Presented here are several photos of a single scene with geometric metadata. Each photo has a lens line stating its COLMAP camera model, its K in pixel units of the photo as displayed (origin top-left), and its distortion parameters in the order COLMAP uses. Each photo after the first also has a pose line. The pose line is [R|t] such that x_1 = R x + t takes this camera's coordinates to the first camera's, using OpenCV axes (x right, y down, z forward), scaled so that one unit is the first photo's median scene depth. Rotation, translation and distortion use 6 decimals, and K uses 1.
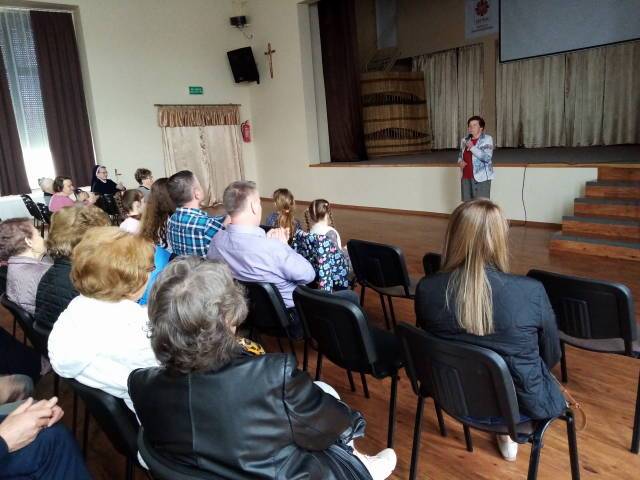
lens RADIAL K [[523.2, 0, 320.0], [0, 523.2, 240.0], [0, 0, 1]] dist [0.075647, -0.114025]
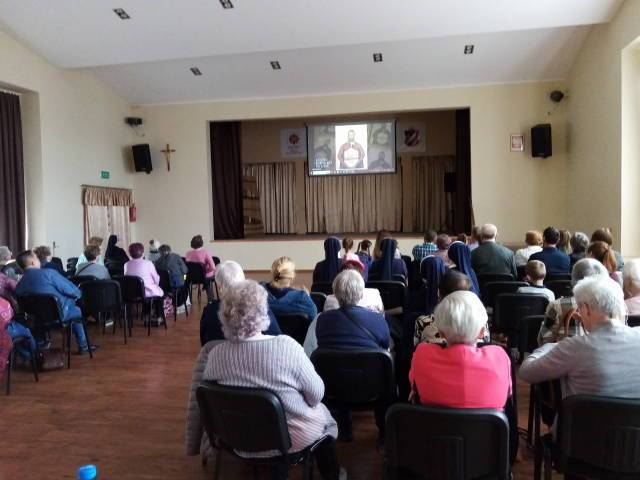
lens RADIAL K [[523.2, 0, 320.0], [0, 523.2, 240.0], [0, 0, 1]] dist [0.075647, -0.114025]
pose [[0.773547, 0.015501, 0.633549, -0.565269], [0.099000, 0.984472, -0.144963, 0.057285], [-0.625958, 0.174857, 0.760001, -0.108008]]
